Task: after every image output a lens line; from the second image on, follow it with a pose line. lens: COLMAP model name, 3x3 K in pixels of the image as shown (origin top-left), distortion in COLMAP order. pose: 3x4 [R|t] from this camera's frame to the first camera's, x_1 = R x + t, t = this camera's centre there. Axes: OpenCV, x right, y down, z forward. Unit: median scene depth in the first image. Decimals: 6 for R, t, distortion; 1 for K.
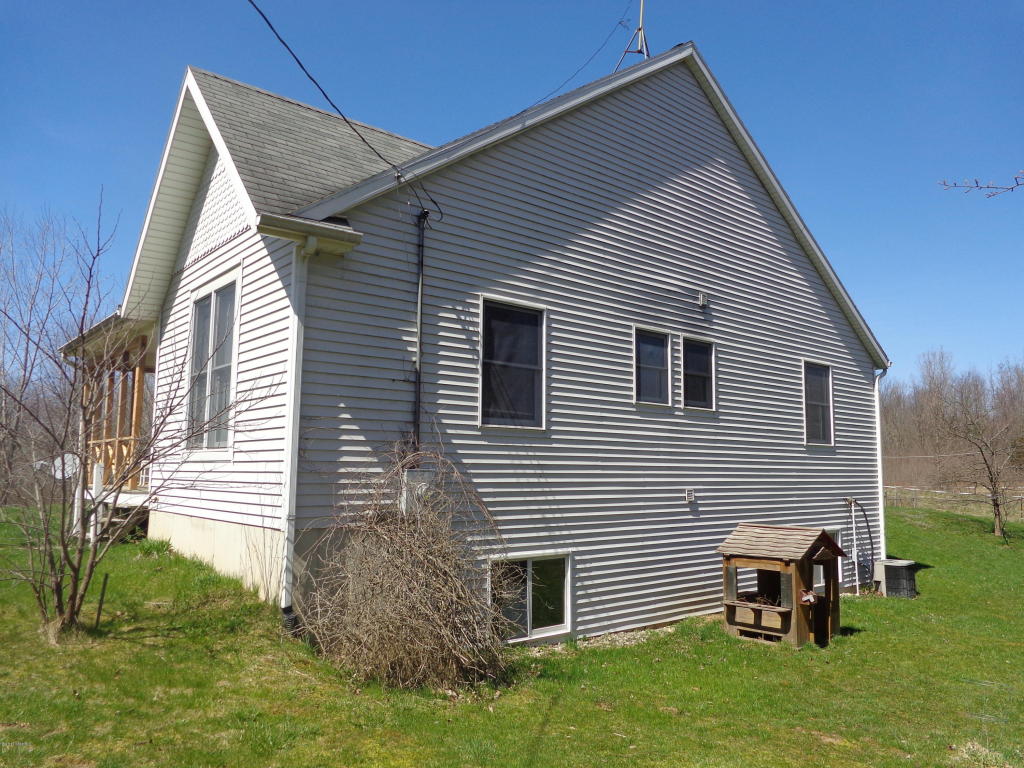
lens RADIAL K [[752.7, 0, 512.9], [0, 752.7, 384.0], [0, 0, 1]] dist [-0.003410, -0.002107]
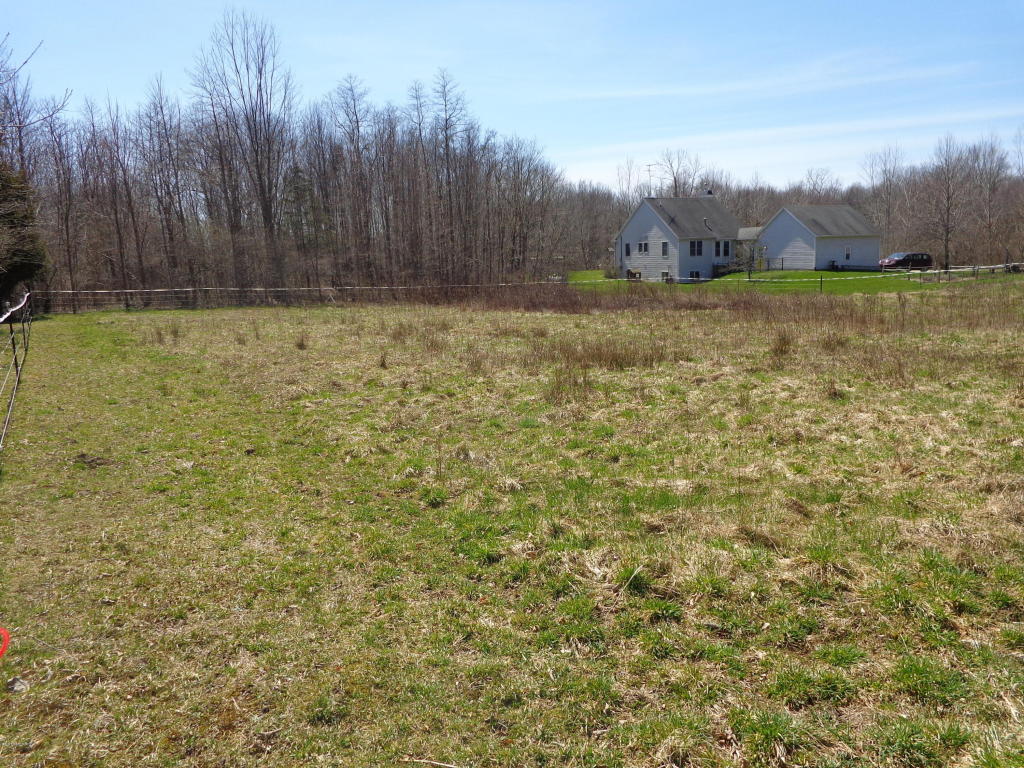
lens RADIAL K [[752.7, 0, 513.7], [0, 752.7, 384.6], [0, 0, 1]] dist [-0.003410, -0.002107]
pose [[-0.308794, 0.153741, -0.938621, 7.831497], [0.127606, 0.984624, 0.119295, 0.267110], [0.942530, -0.082936, -0.323664, 2.122743]]
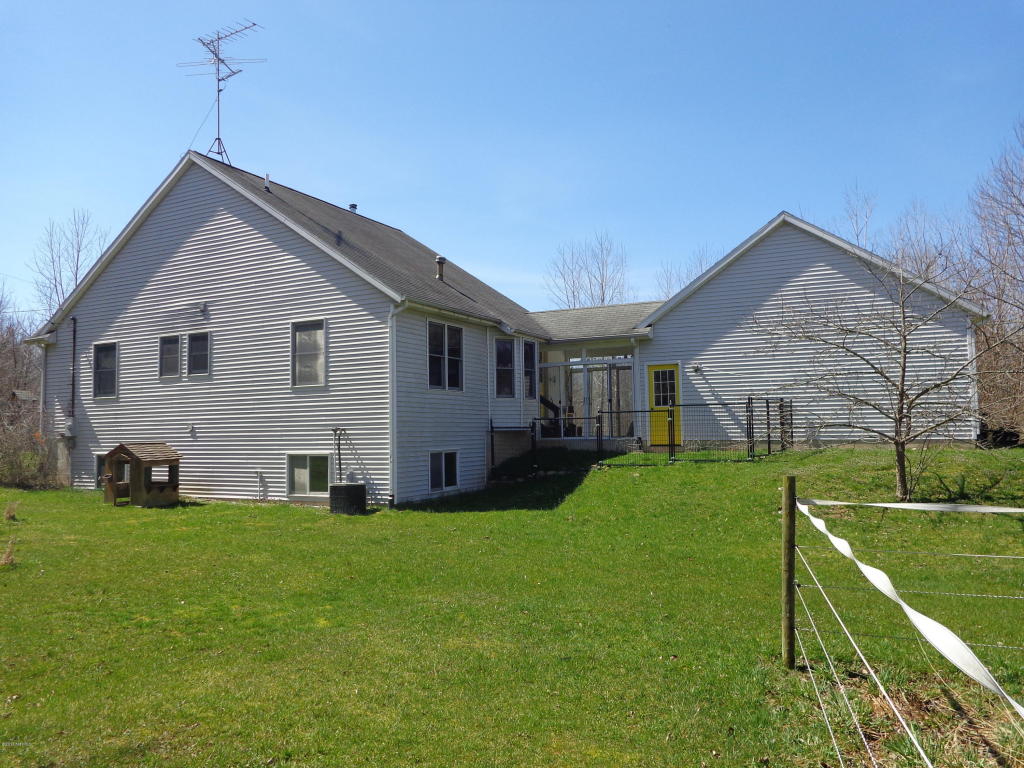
lens RADIAL K [[752.7, 0, 515.2], [0, 752.7, 385.4], [0, 0, 1]] dist [-0.003410, -0.002107]
pose [[0.372041, -0.074527, -0.925220, 2.149328], [0.123288, 0.991908, -0.030323, 0.202728], [0.919992, -0.102787, 0.378218, 1.069024]]
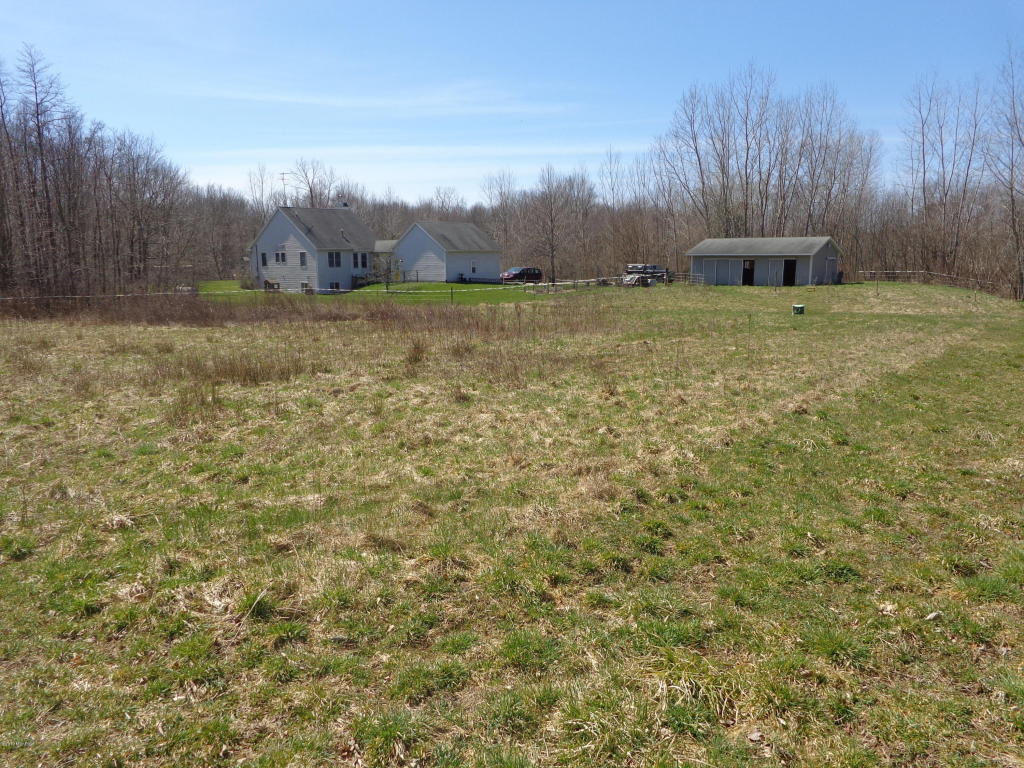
lens RADIAL K [[752.7, 0, 511.8], [0, 752.7, 386.0], [0, 0, 1]] dist [-0.003410, -0.002107]
pose [[0.138405, 0.147021, -0.979402, 7.816758], [0.118854, 0.979307, 0.163803, 0.272898], [0.983218, -0.139077, 0.118067, 2.195339]]
